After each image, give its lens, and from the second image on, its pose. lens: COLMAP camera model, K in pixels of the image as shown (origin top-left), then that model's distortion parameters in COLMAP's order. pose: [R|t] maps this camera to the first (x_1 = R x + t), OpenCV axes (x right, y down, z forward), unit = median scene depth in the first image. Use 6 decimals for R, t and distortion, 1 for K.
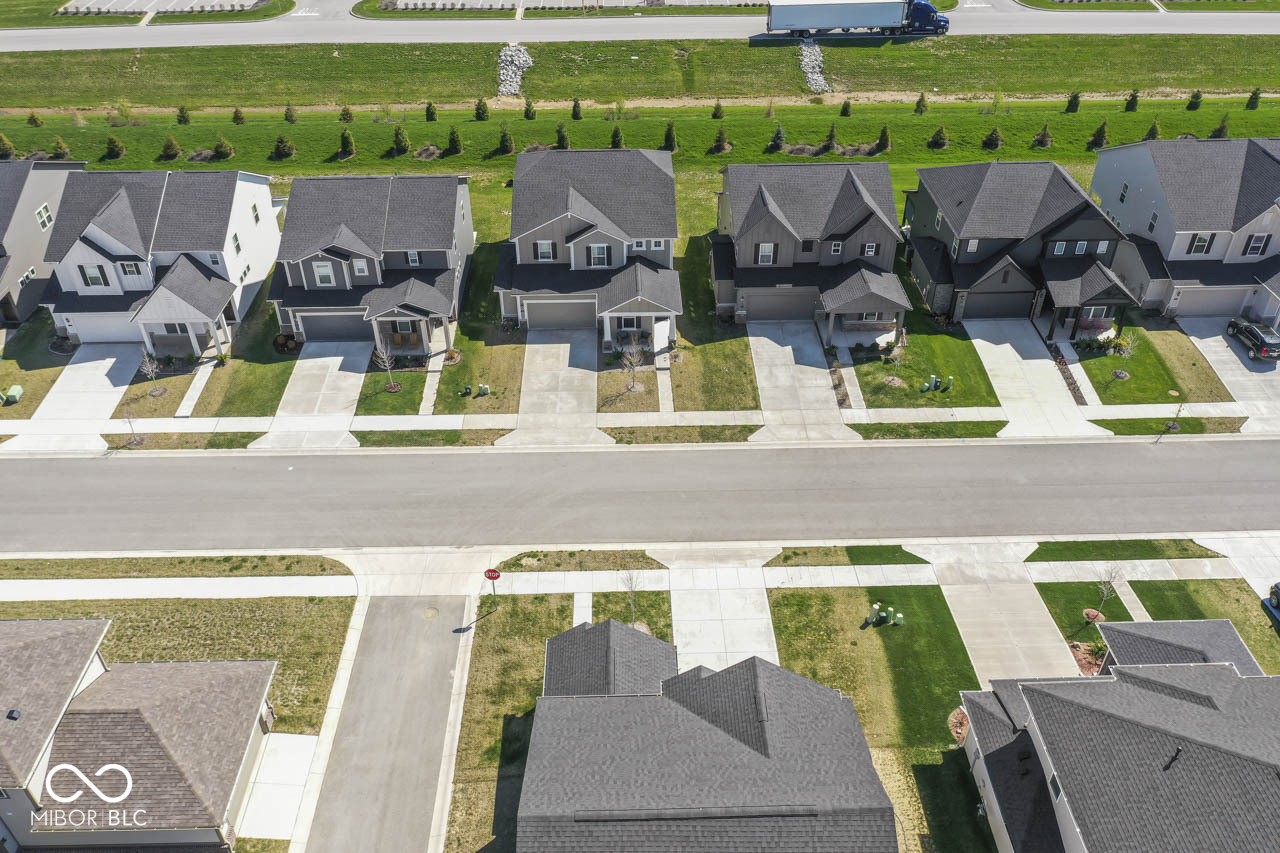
lens RADIAL K [[1030.4, 0, 637.3], [0, 1030.4, 431.3], [0, 0, 1]] dist [-0.002827, -0.003430]
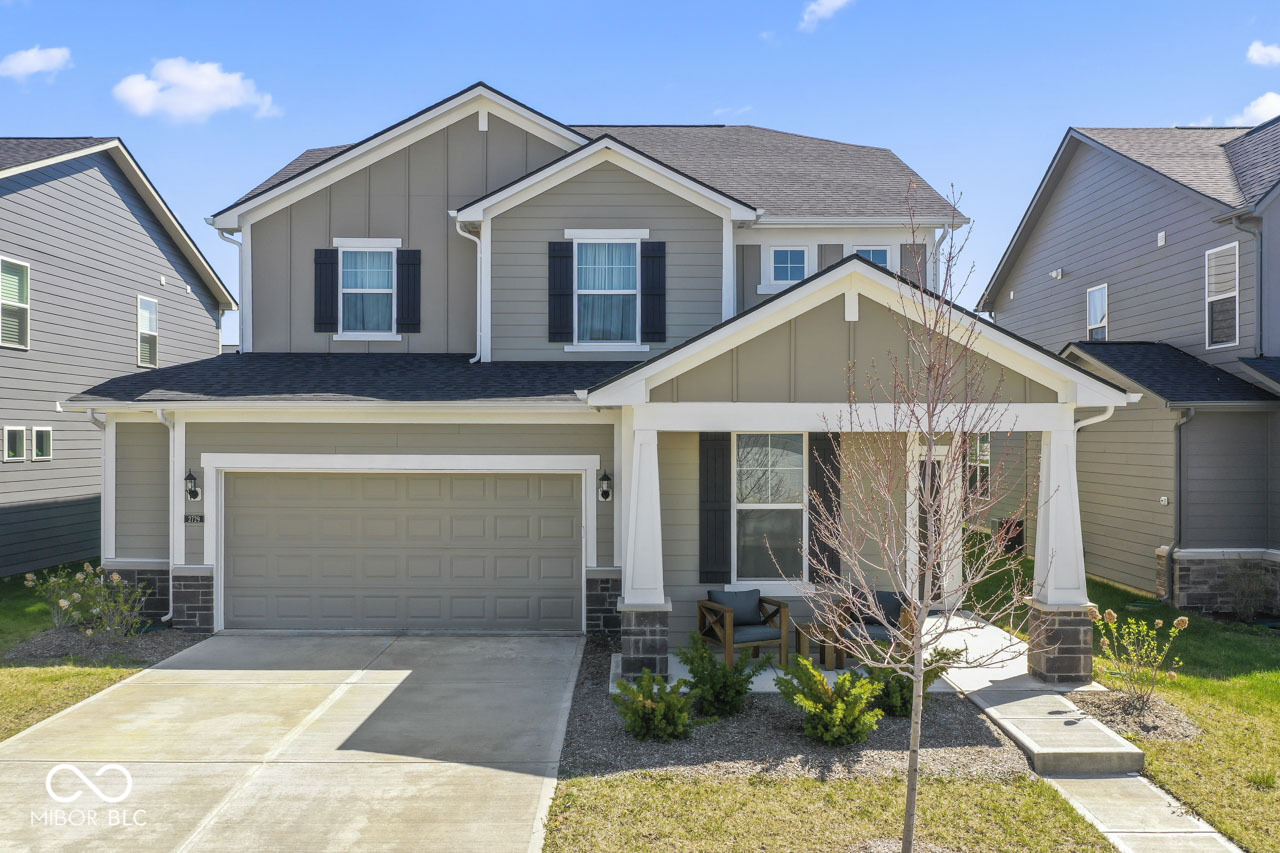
lens RADIAL K [[1030.4, 0, 637.3], [0, 1030.4, 431.3], [0, 0, 1]] dist [-0.002827, -0.003430]
pose [[0.999730, 0.003309, -0.023019, -0.025876], [-0.016643, 0.793161, -0.608785, -0.015586], [0.016243, 0.609003, 0.793001, 0.846242]]
